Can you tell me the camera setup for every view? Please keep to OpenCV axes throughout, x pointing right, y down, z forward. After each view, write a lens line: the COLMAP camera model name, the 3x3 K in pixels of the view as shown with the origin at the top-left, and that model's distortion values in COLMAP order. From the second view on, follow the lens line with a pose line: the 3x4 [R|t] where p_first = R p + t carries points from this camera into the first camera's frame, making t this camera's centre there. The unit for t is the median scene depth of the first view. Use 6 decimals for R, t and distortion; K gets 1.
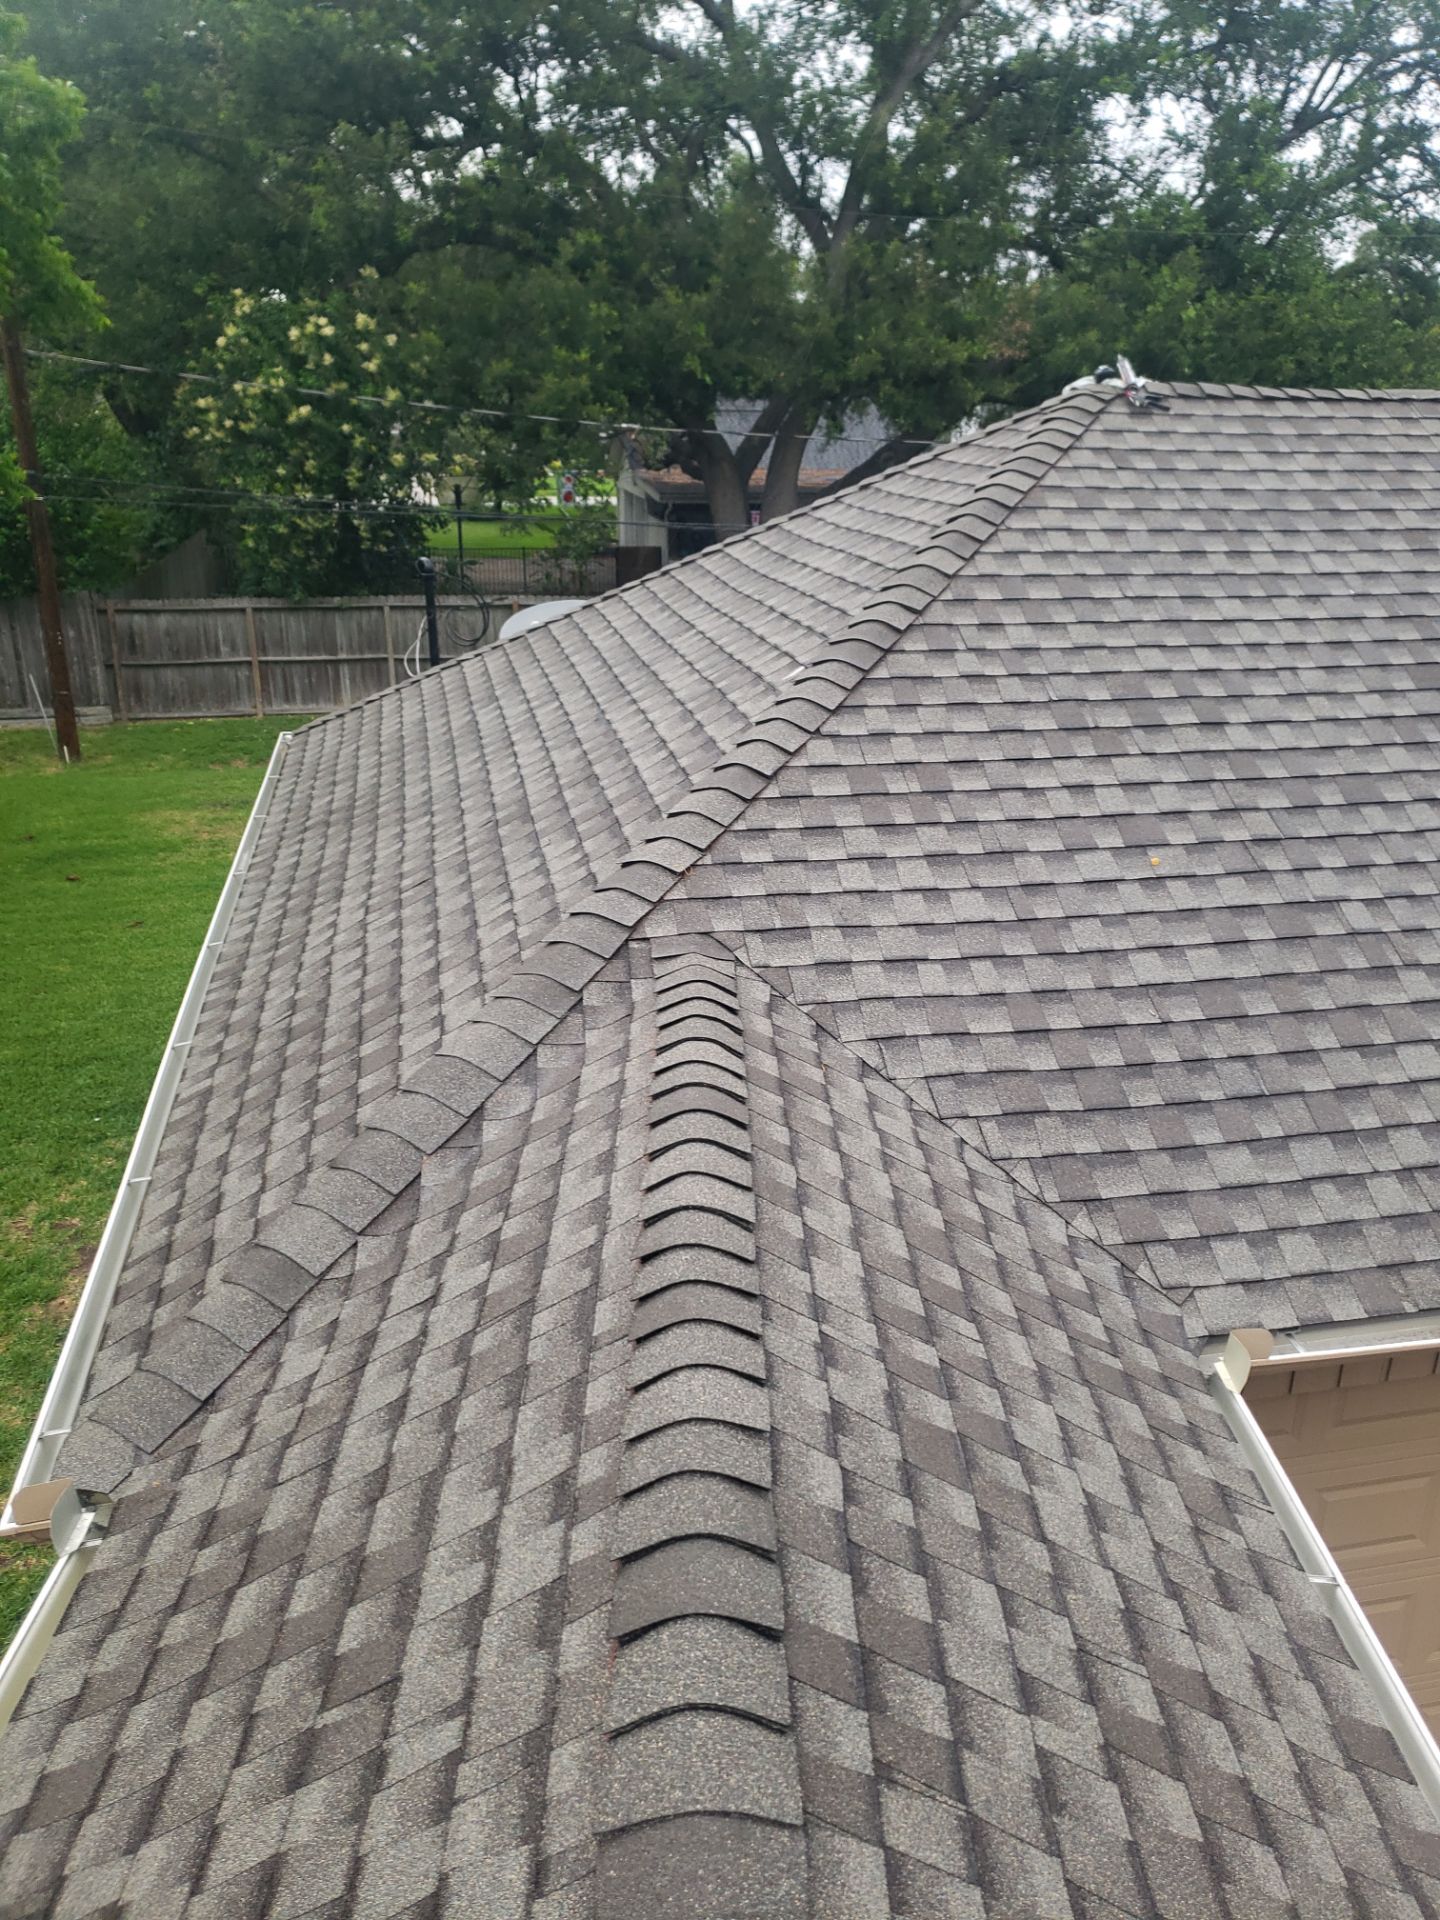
lens RADIAL K [[1480.4, 0, 720.8], [0, 1480.4, 964.8], [0, 0, 1]] dist [0.024613, 0.005090]
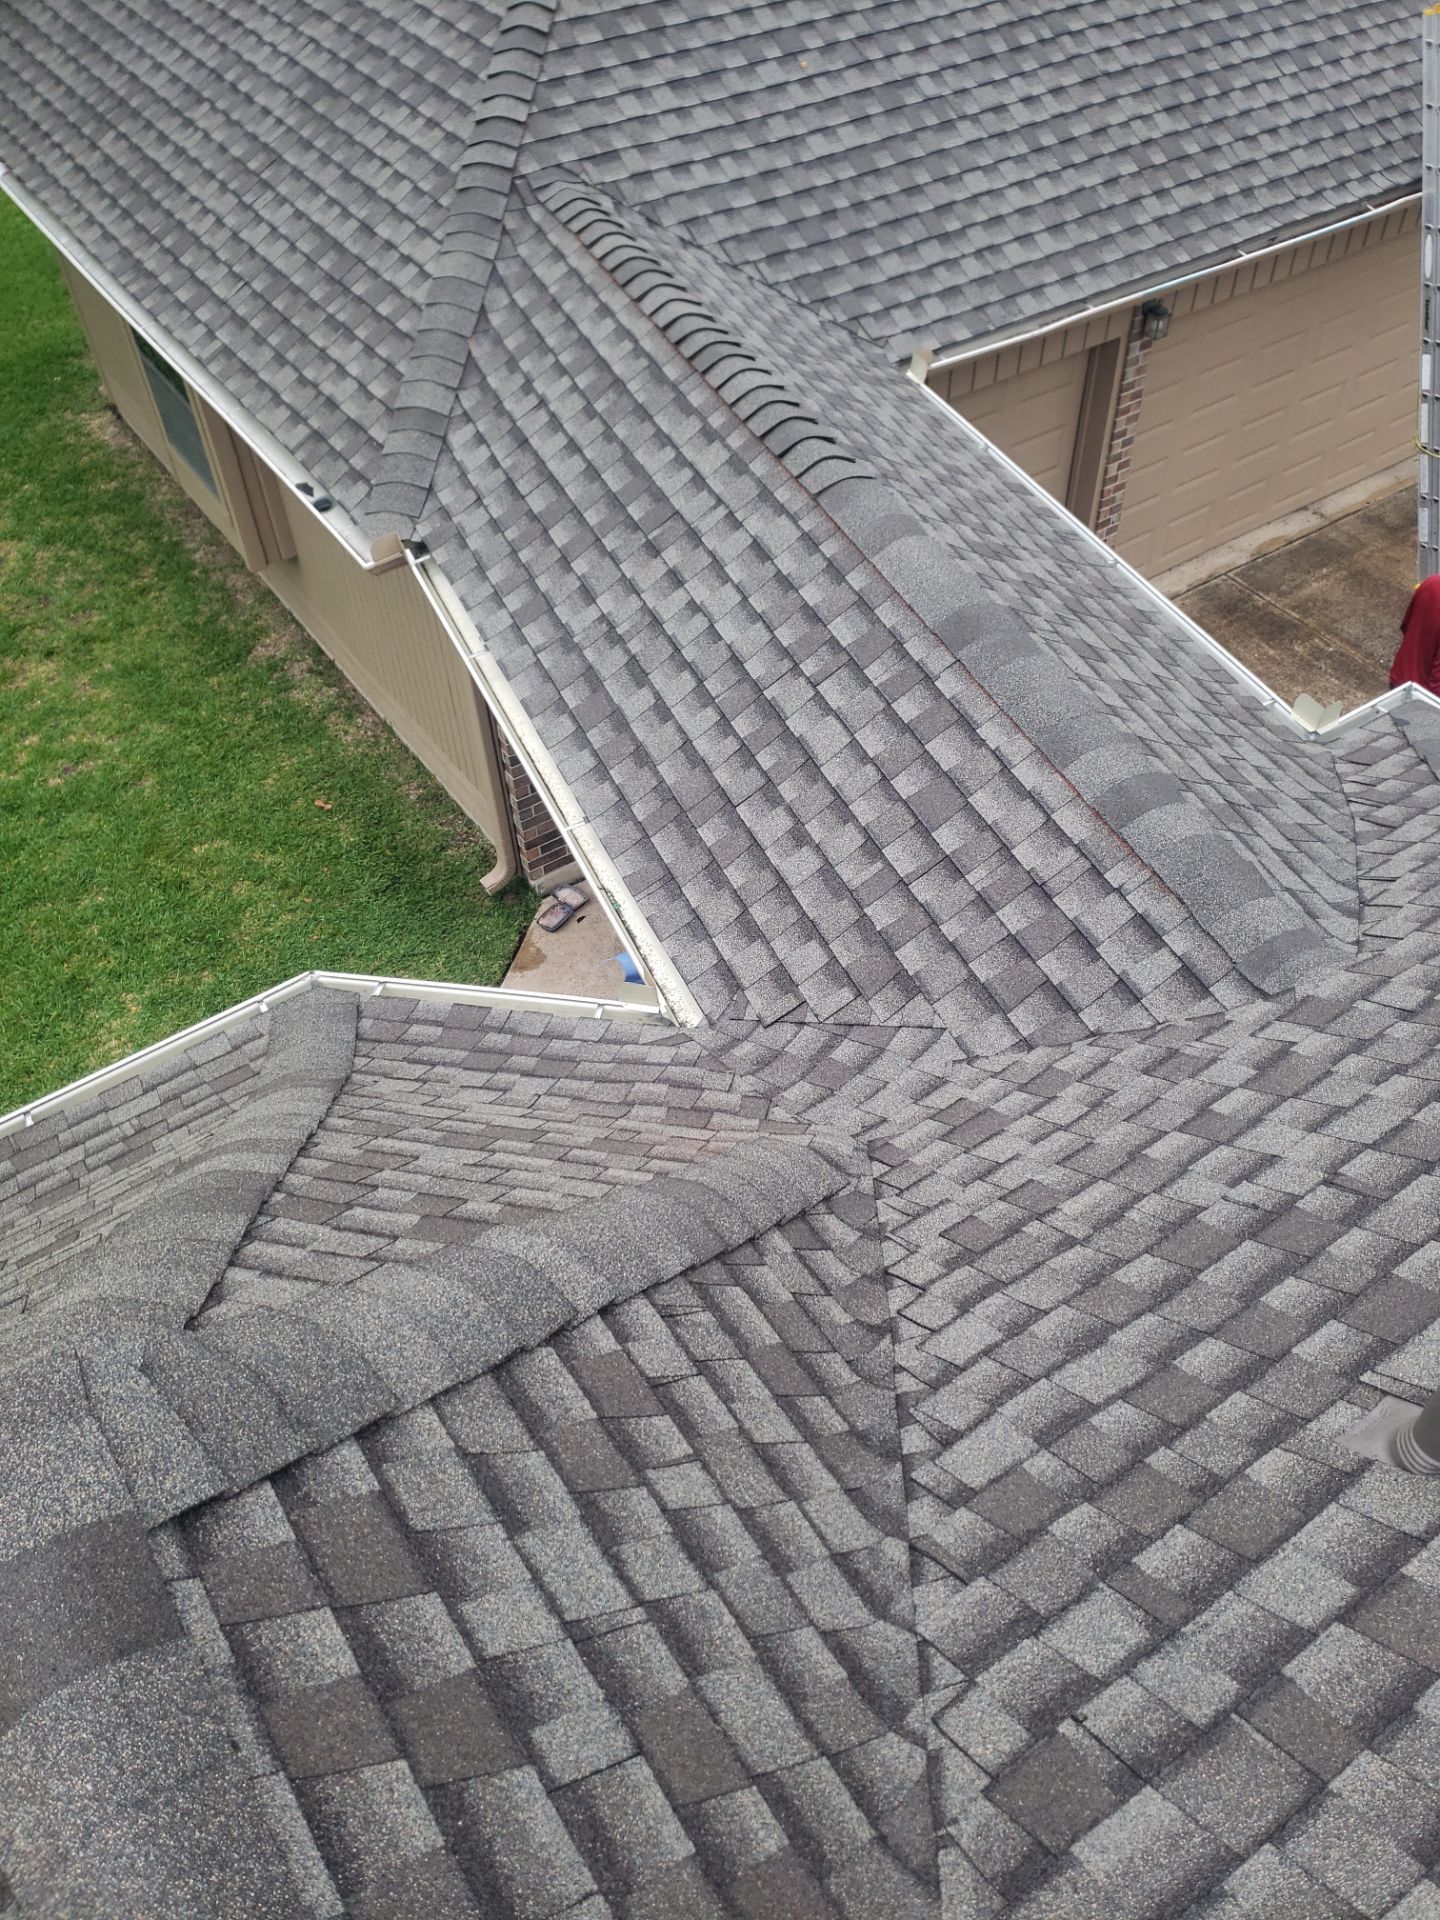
lens RADIAL K [[1480.4, 0, 726.6], [0, 1480.4, 959.0], [0, 0, 1]] dist [0.024613, 0.005090]
pose [[0.921528, -0.295833, 0.251532, -0.468176], [0.150889, 0.869661, 0.470023, -0.006433], [-0.357796, -0.395186, 0.846056, -0.662134]]
